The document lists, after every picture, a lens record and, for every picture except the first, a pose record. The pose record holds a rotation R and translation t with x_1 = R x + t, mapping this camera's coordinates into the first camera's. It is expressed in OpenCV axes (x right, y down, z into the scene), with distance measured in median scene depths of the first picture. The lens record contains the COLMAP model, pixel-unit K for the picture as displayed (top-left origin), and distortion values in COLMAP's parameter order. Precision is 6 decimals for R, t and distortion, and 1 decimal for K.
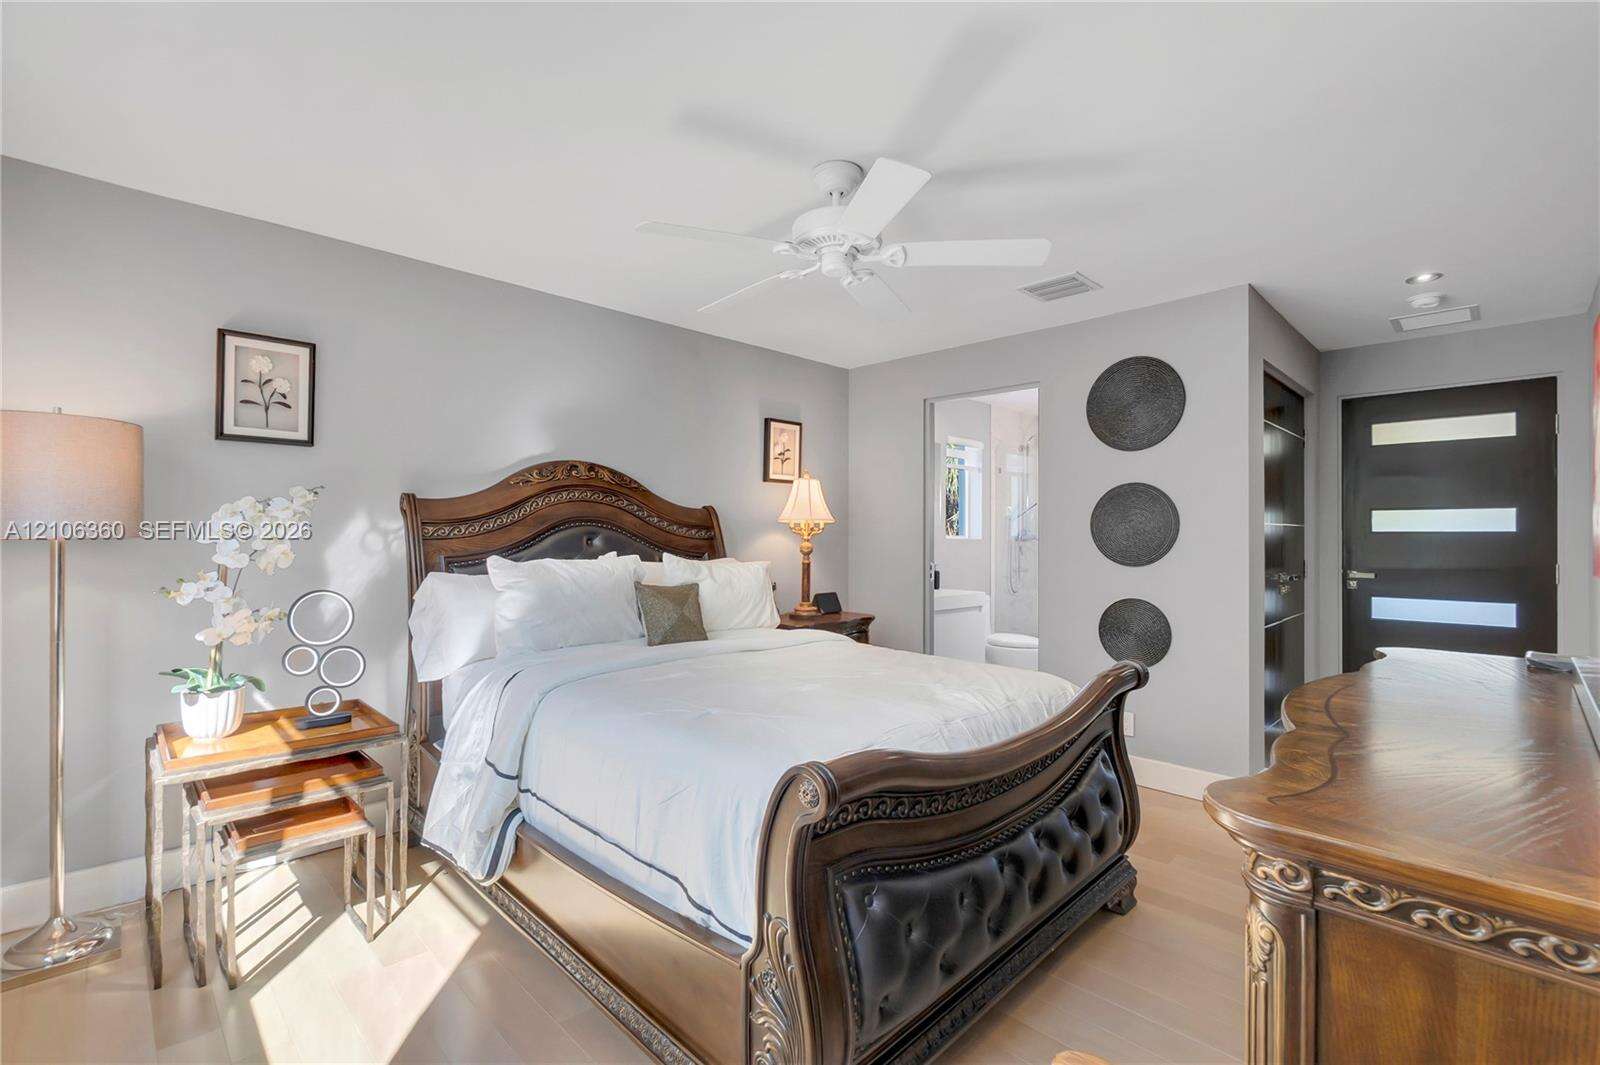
lens RADIAL K [[698.2, 0, 787.5], [0, 698.2, 535.4], [0, 0, 1]] dist [-0.008813, 0.002484]
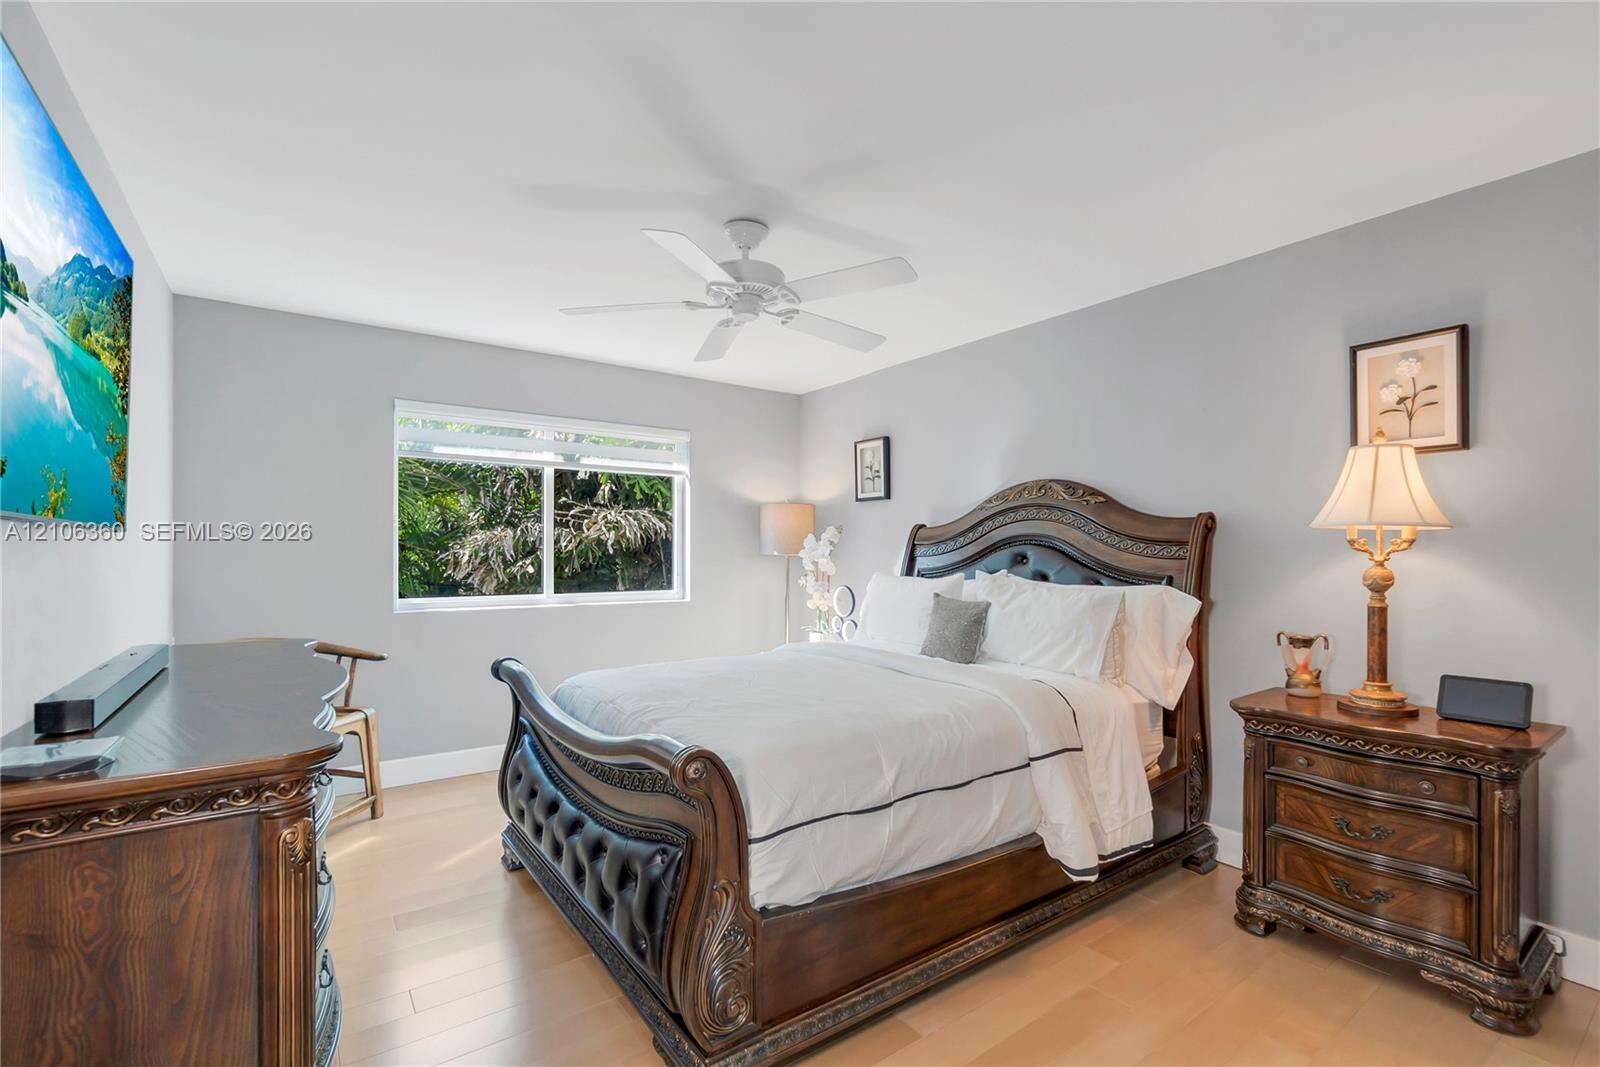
lens RADIAL K [[698.2, 0, 790.6], [0, 698.2, 546.7], [0, 0, 1]] dist [-0.008813, 0.002484]
pose [[-0.167435, -0.003275, -0.985878, 0.613541], [0.006249, 0.999971, -0.004383, -0.006187], [0.985863, -0.006895, -0.167410, 0.656880]]
